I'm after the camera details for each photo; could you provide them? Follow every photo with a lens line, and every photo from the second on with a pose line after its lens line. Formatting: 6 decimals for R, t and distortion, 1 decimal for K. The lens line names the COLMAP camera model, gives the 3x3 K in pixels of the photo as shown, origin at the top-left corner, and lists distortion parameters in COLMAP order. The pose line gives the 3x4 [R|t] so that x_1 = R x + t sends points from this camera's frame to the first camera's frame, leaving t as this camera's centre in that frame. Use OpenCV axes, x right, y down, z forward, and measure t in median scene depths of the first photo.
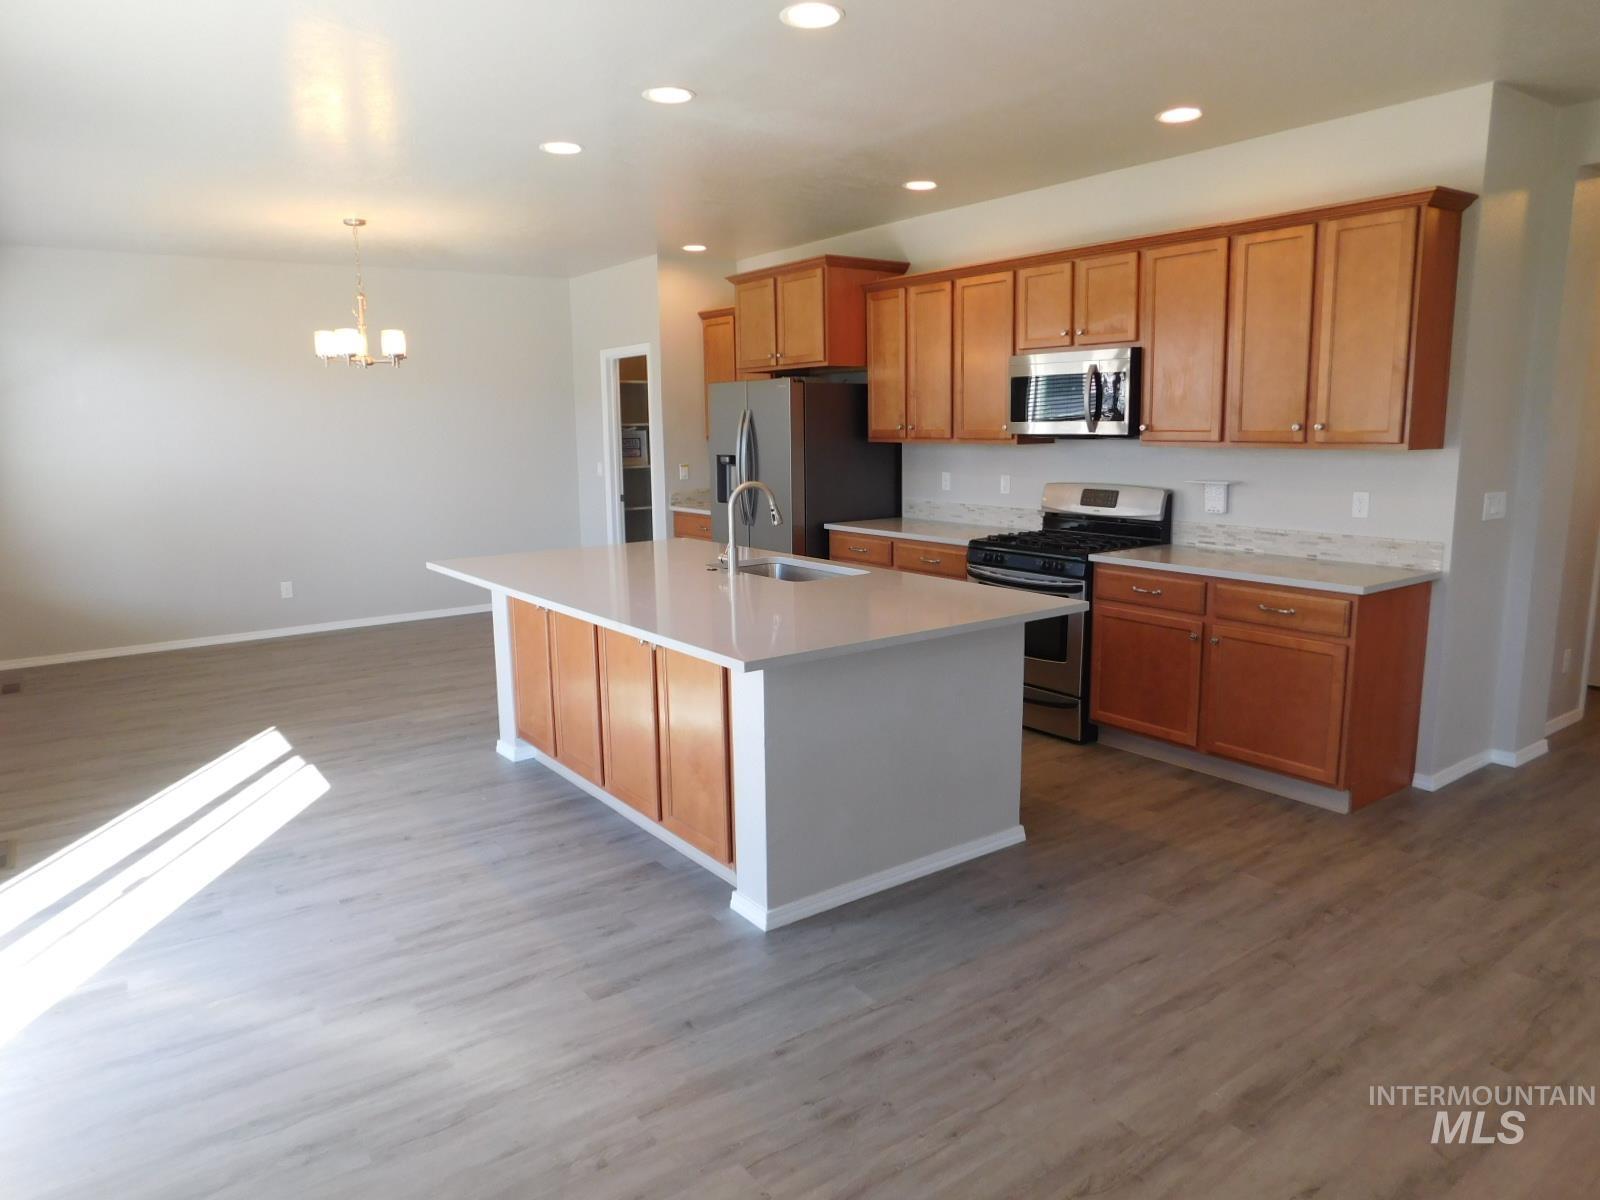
lens RADIAL K [[1119.0, 0, 793.3], [0, 1119.0, 558.0], [0, 0, 1]] dist [-0.034217, -0.000504]
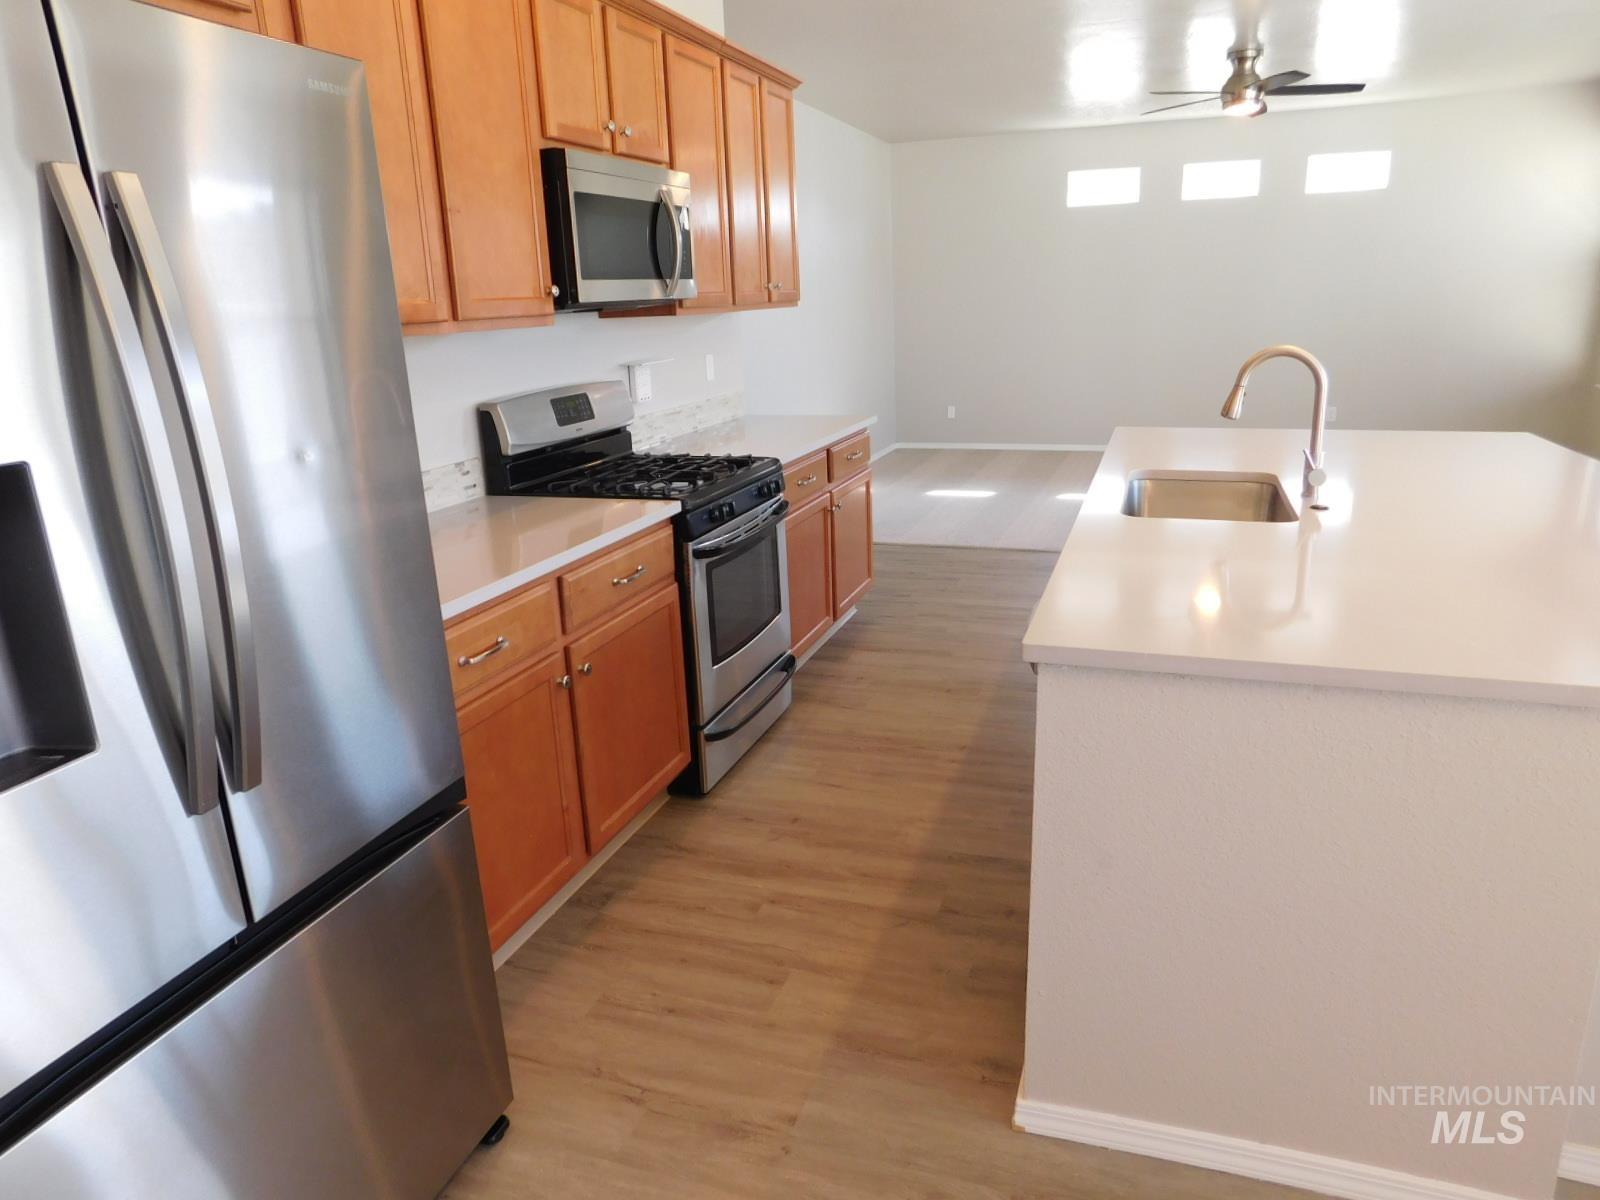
lens RADIAL K [[1054.7, 0, 789.9], [0, 1054.7, 601.7], [0, 0, 1]] dist [-0.088060, 0.057517]
pose [[-0.582924, -0.196765, 0.788342, -0.294078], [0.139707, 0.931514, 0.335803, -0.141311], [-0.800426, 0.305885, -0.515512, 1.311682]]
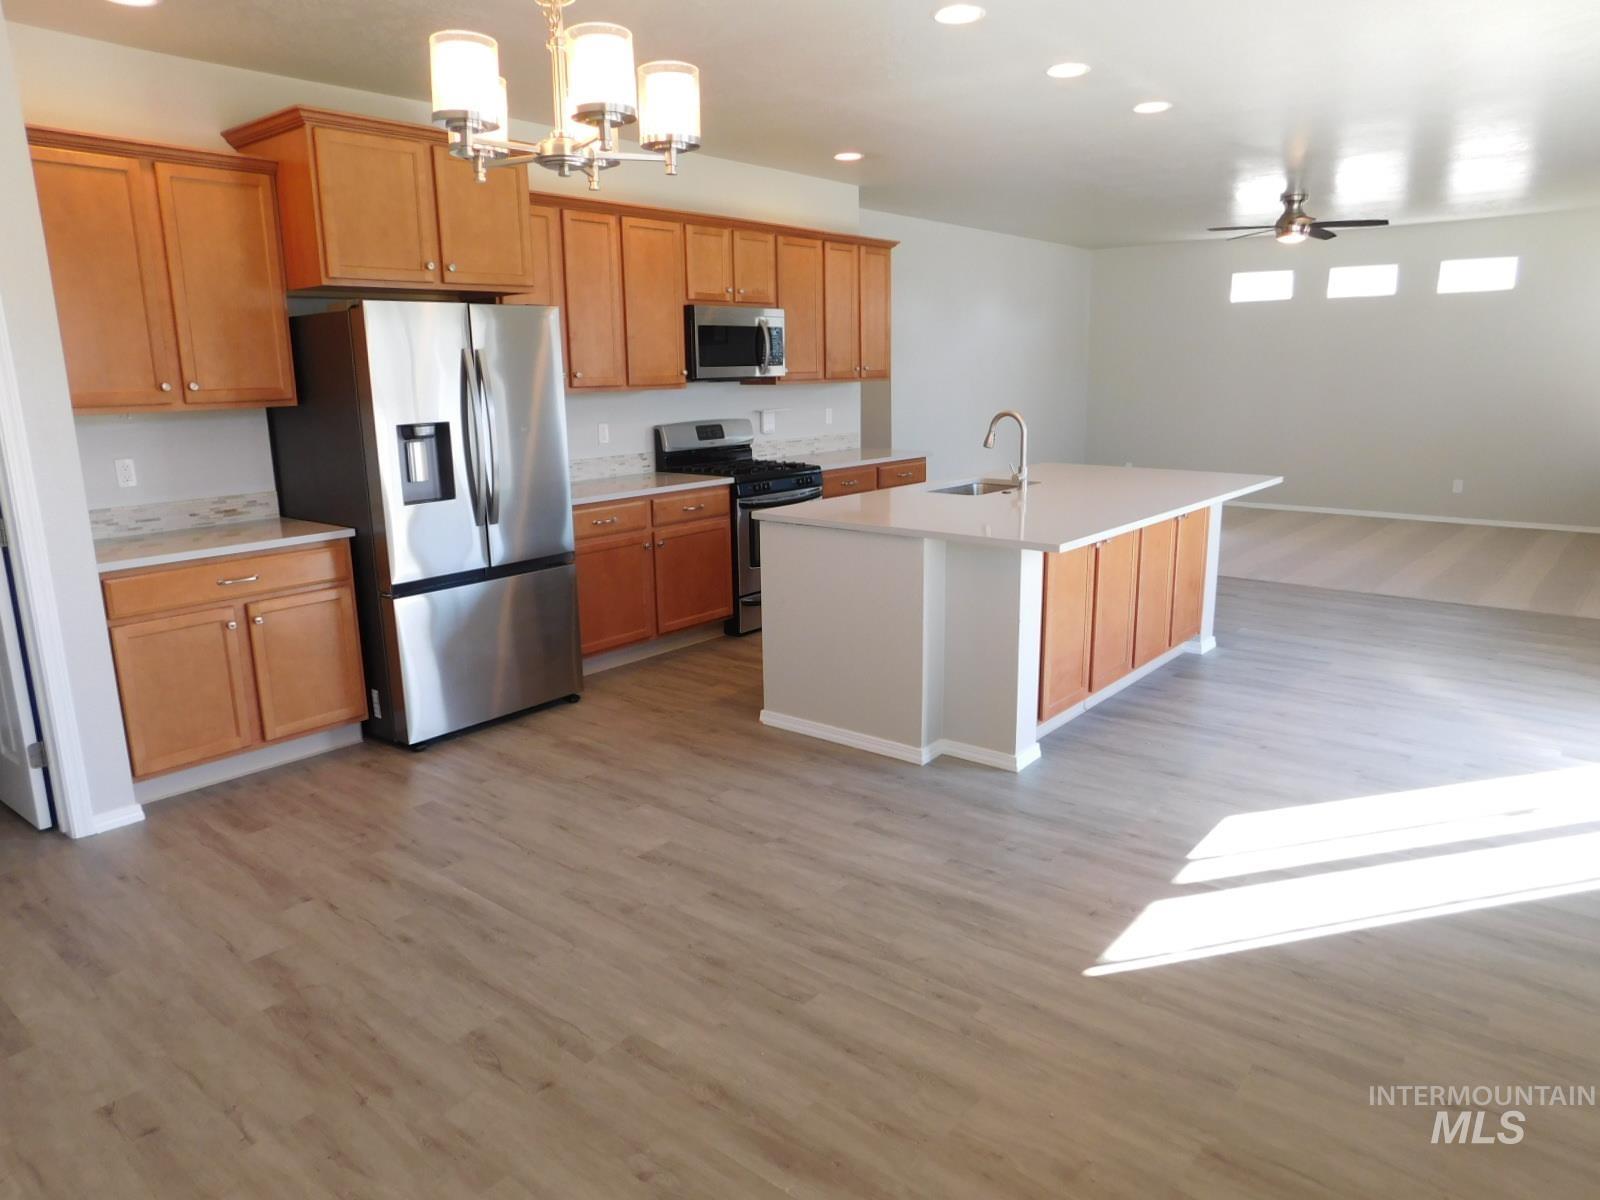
lens RADIAL K [[1054.7, 0, 789.9], [0, 1054.7, 601.7], [0, 0, 1]] dist [-0.088060, 0.057517]
pose [[-0.268675, -0.197402, 0.942786, -0.892841], [0.132246, 0.961947, 0.239101, -0.144500], [-0.954109, 0.188921, -0.232346, 1.283194]]
